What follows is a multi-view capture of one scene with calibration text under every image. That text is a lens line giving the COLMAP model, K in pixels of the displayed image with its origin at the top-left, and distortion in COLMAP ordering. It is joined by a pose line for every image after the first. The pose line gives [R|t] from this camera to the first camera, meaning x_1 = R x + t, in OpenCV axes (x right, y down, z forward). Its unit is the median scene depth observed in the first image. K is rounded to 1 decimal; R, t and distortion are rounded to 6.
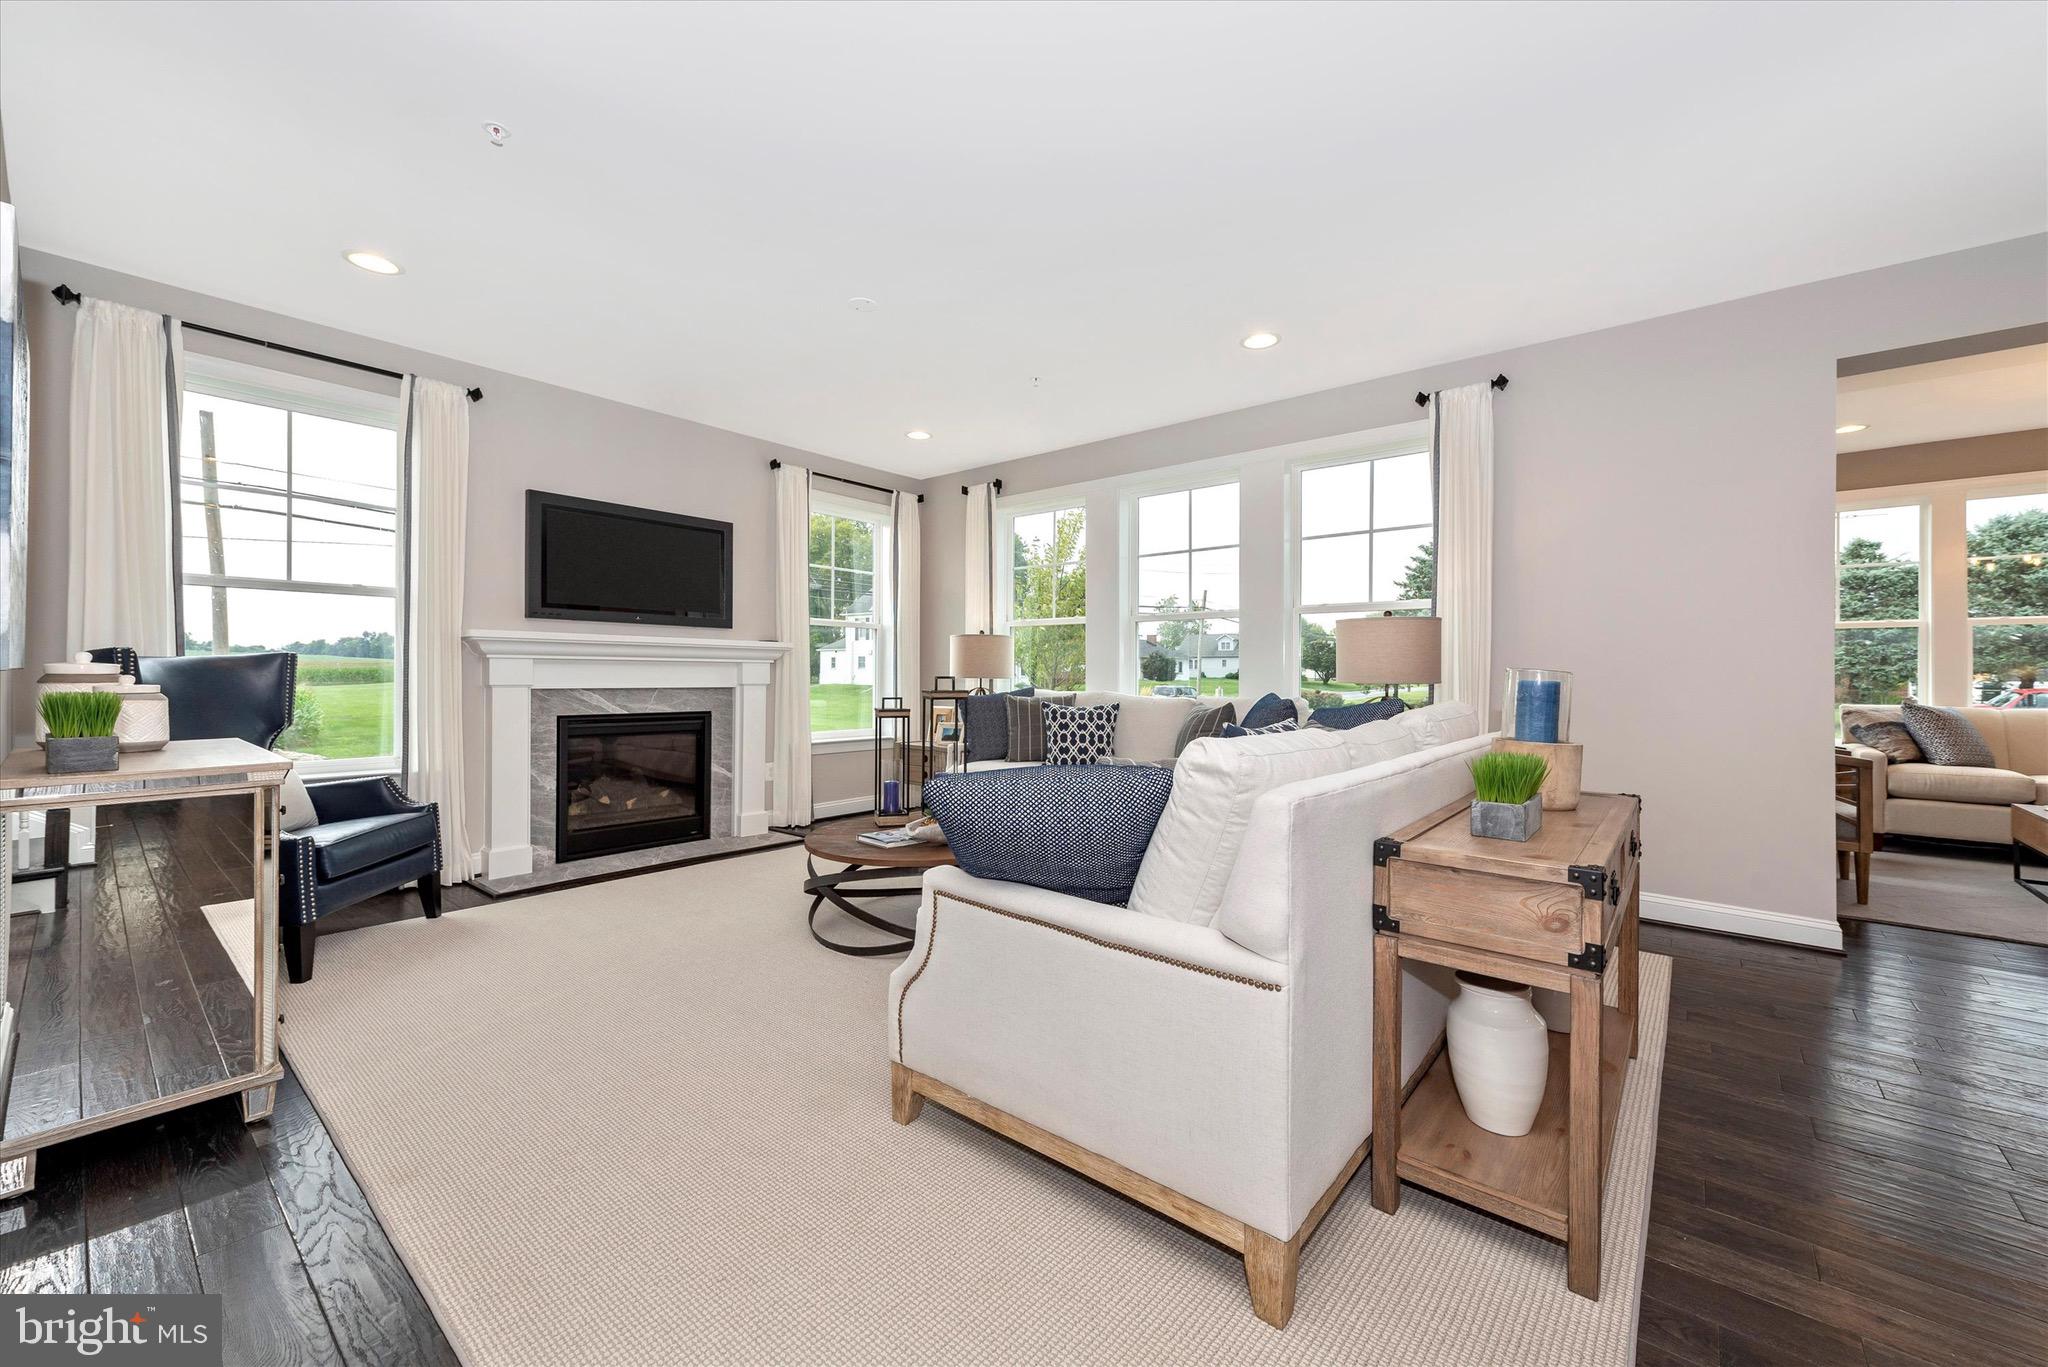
lens RADIAL K [[807.7, 0, 1035.9], [0, 807.7, 676.1], [0, 0, 1]] dist [0.012001, -0.004474]
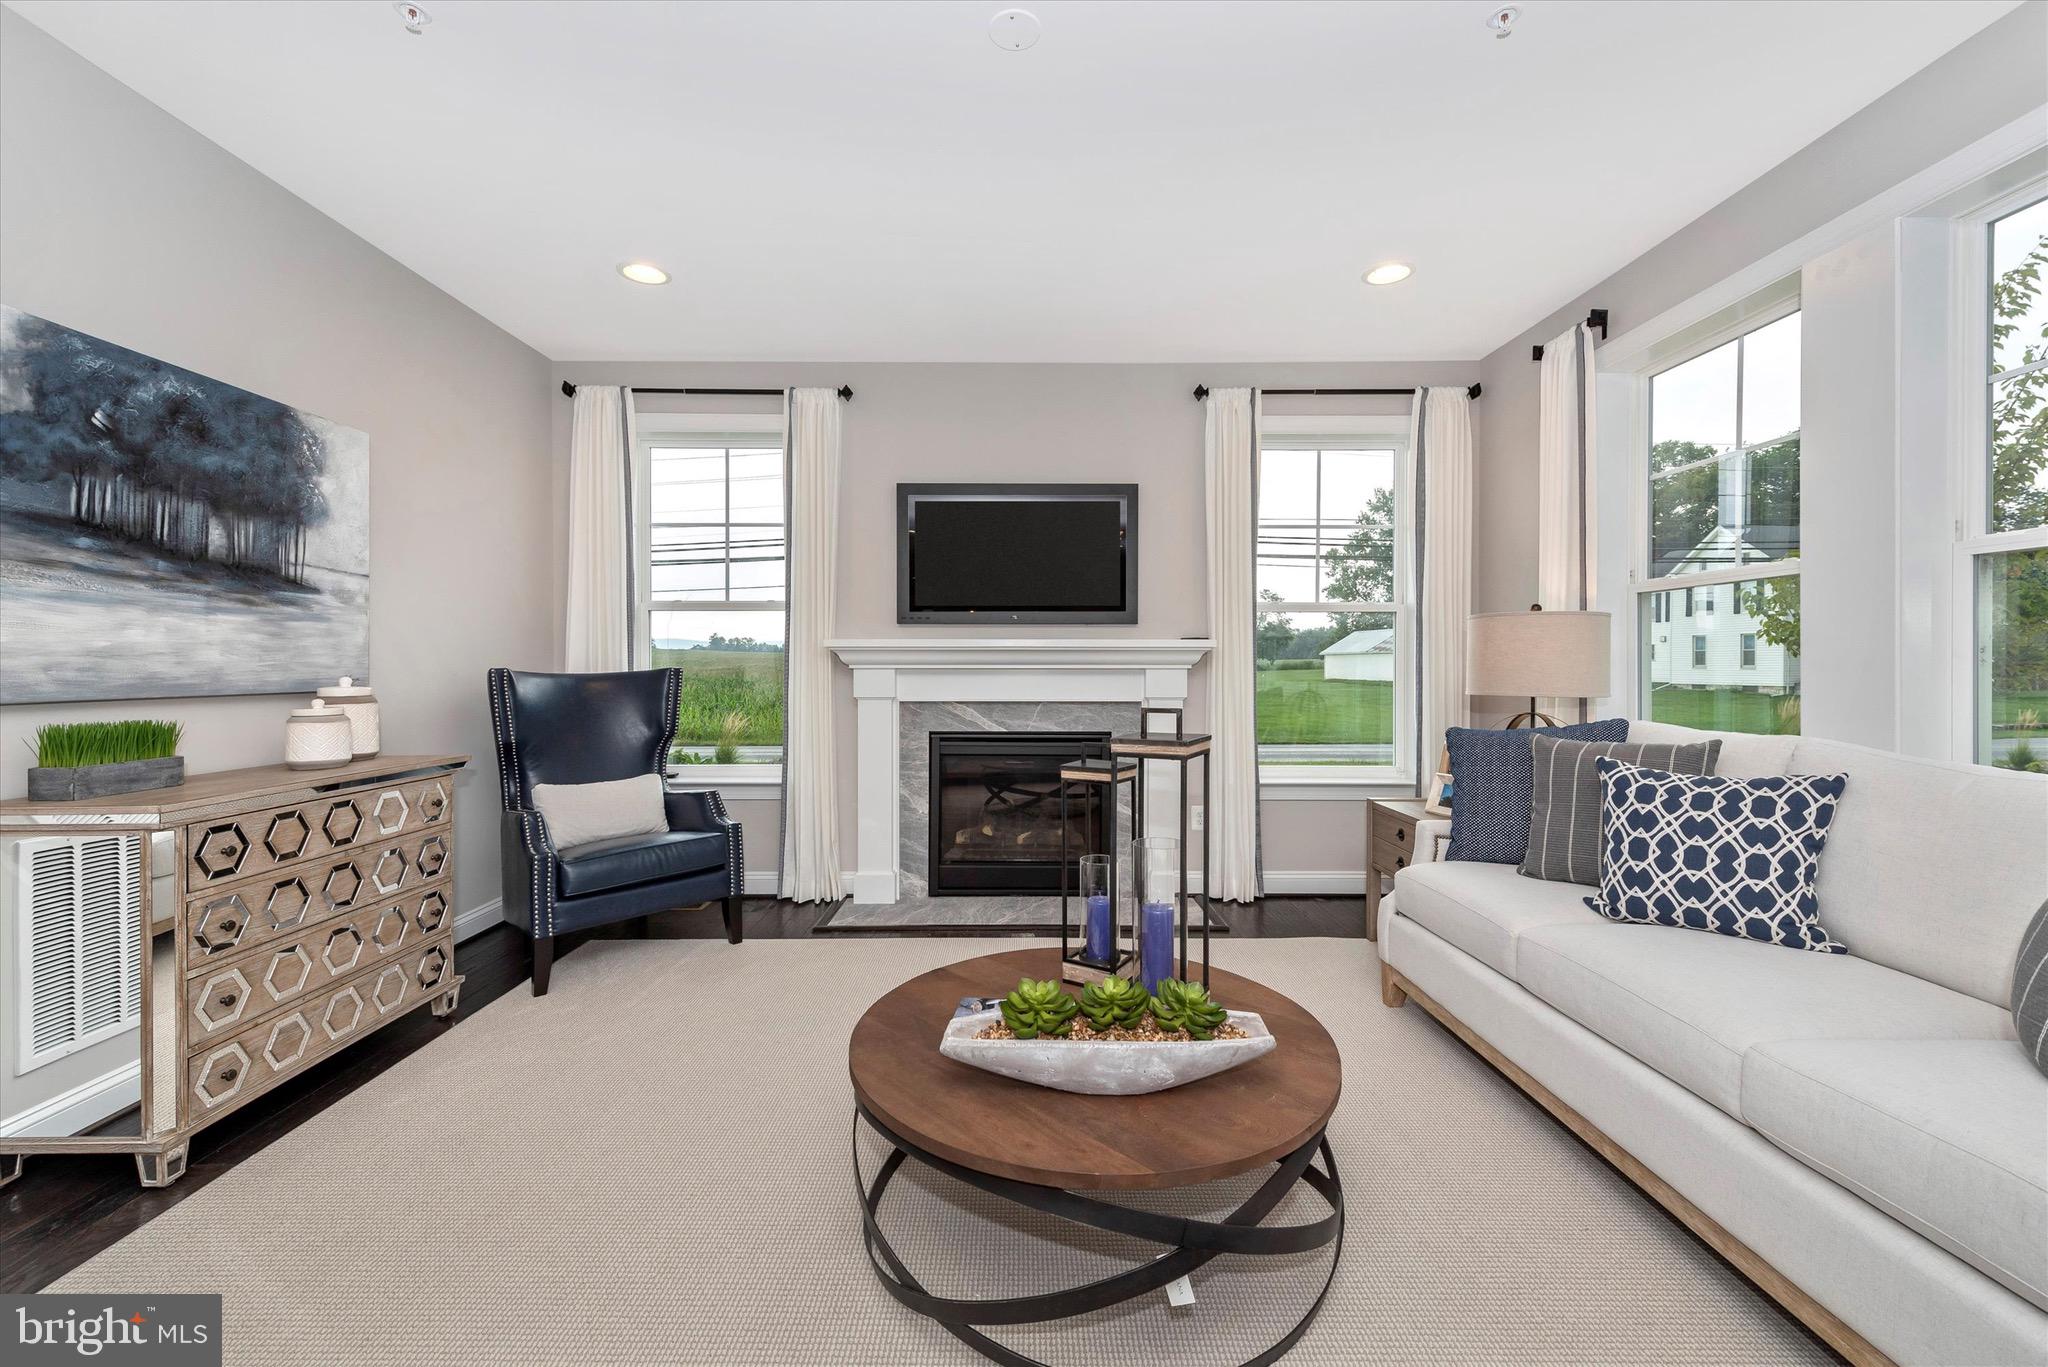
lens RADIAL K [[807.7, 0, 1024.6], [0, 807.7, 675.9], [0, 0, 1]] dist [0.012001, -0.004474]
pose [[0.634221, 0.002195, -0.773149, 0.163950], [0.003994, 0.999973, 0.006115, -0.017270], [0.773142, -0.006966, 0.634195, 0.507028]]
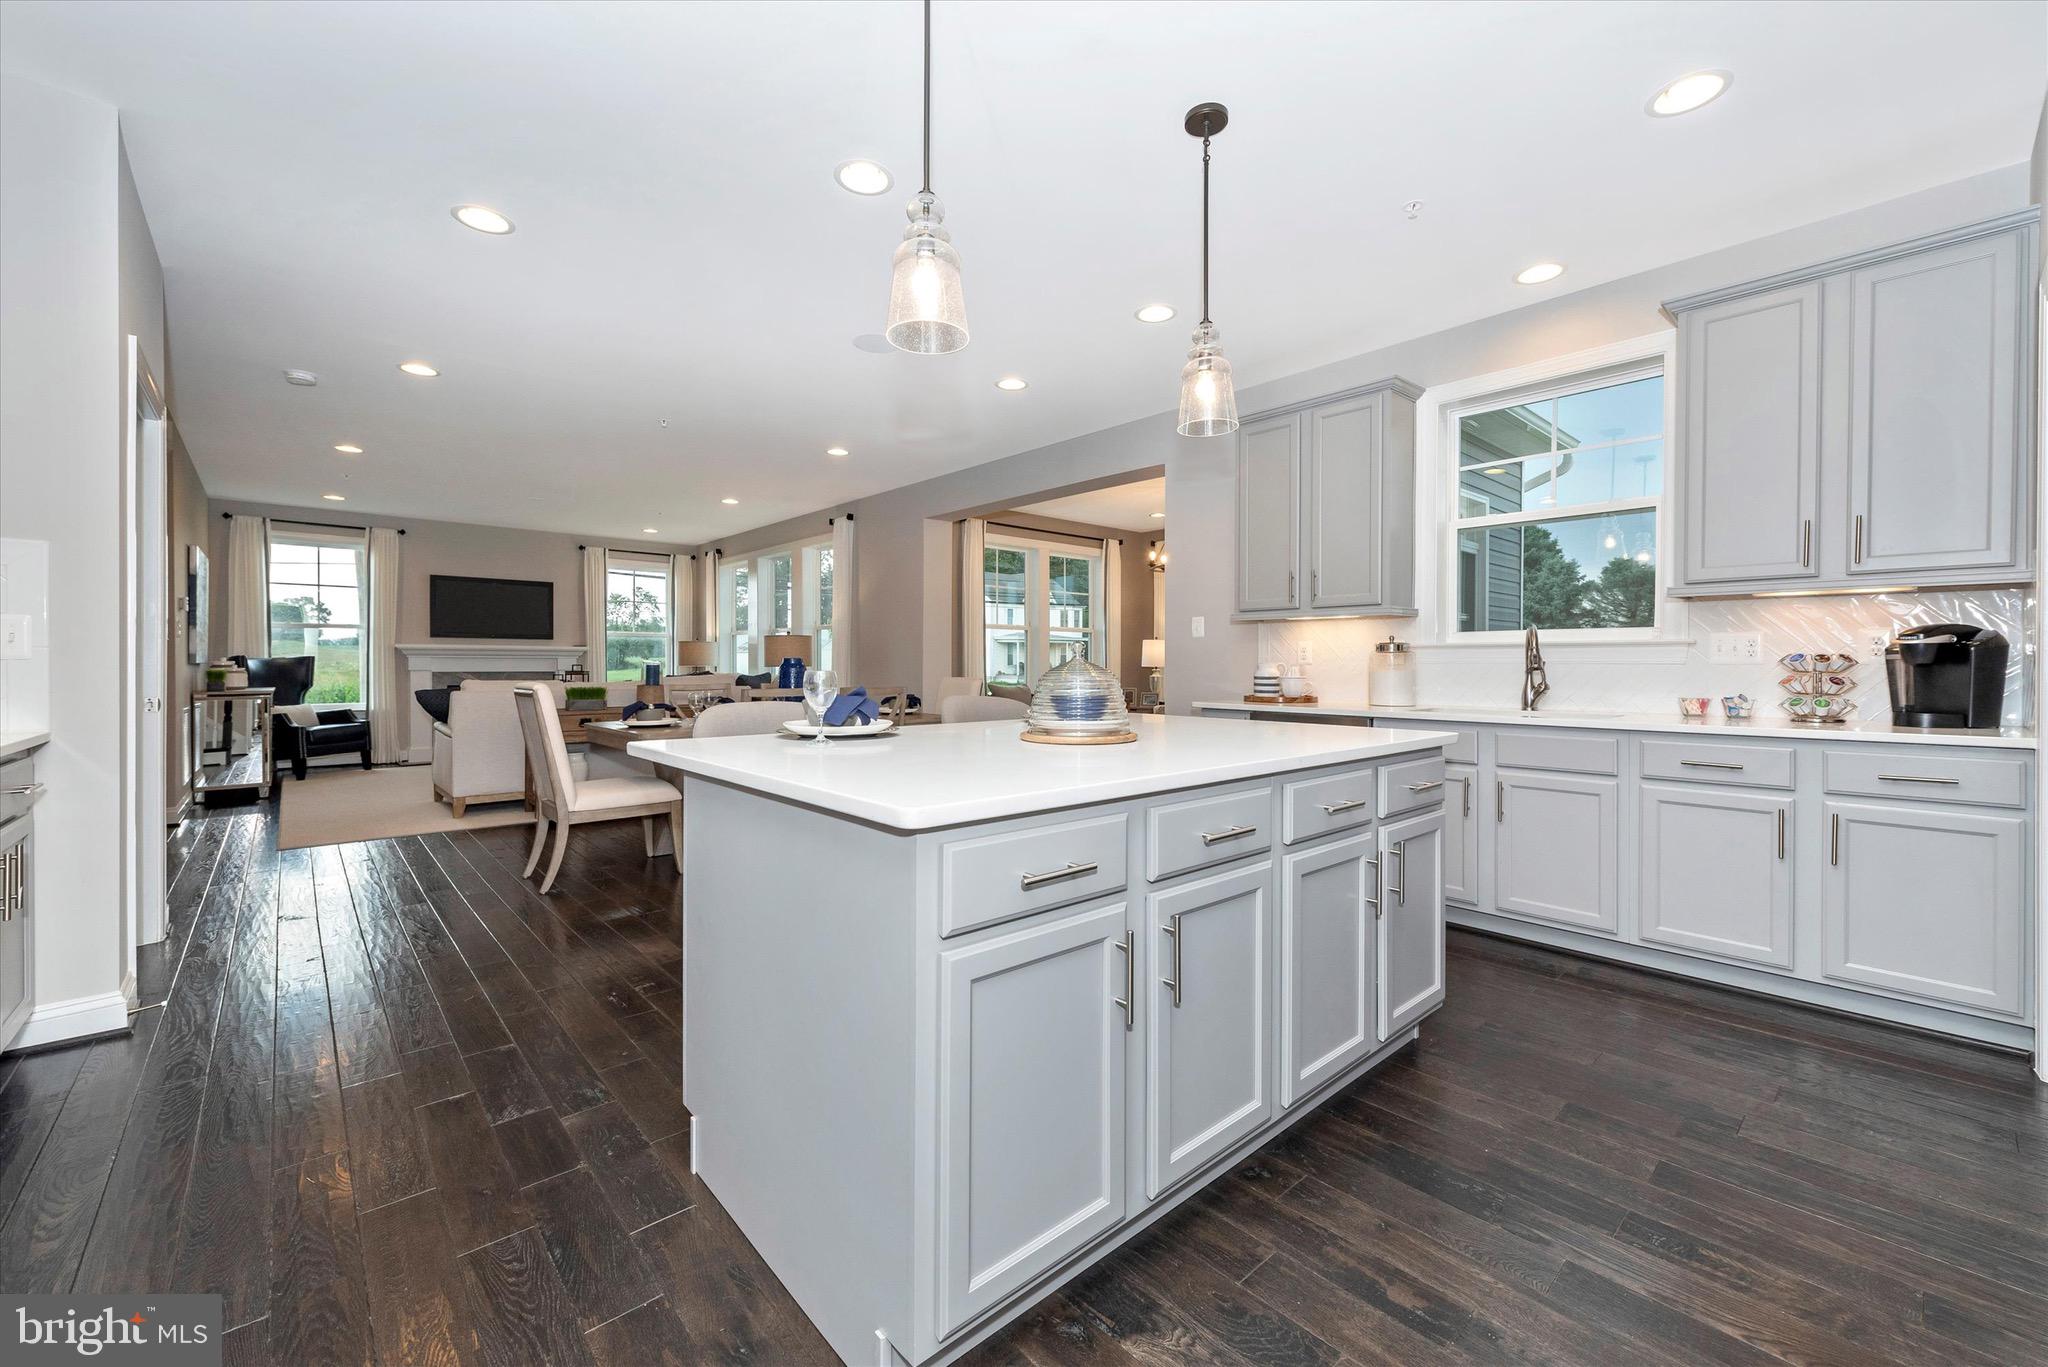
lens RADIAL K [[807.7, 0, 1021.9], [0, 807.7, 661.3], [0, 0, 1]] dist [0.012001, -0.004474]
pose [[0.988501, -0.001352, -0.151207, 1.104278], [0.001039, 0.999997, -0.002153, -0.005337], [0.151209, 0.001971, 0.988500, -0.760130]]
